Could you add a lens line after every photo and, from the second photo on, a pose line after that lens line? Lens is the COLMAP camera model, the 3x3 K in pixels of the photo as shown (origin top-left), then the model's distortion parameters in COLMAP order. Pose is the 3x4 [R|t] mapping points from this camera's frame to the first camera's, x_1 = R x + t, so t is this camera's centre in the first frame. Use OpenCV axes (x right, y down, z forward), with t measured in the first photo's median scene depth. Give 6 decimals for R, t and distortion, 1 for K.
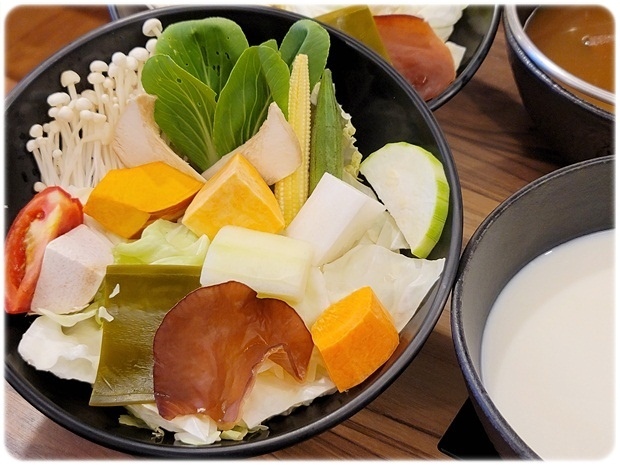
lens RADIAL K [[449.7, 0, 309.8], [0, 449.7, 233.7], [0, 0, 1]] dist [0.012589, 0.007026]
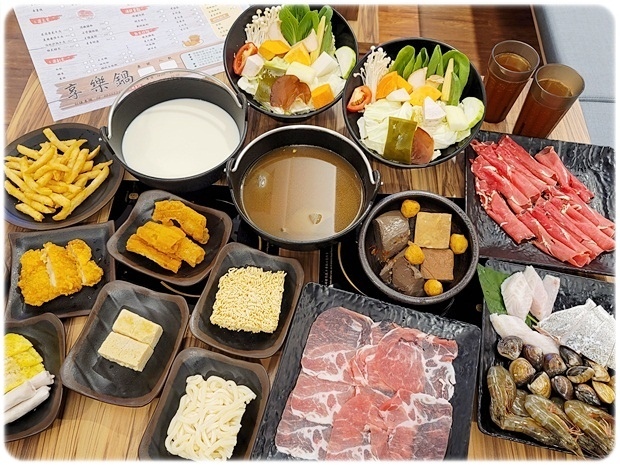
lens RADIAL K [[449.7, 0, 311.6], [0, 449.7, 231.3], [0, 0, 1]] dist [0.012589, 0.007026]
pose [[0.978904, 0.198696, -0.047614, 0.397738], [-0.189709, 0.970414, 0.149353, 0.748311], [0.075881, -0.137169, 0.987637, -2.800789]]
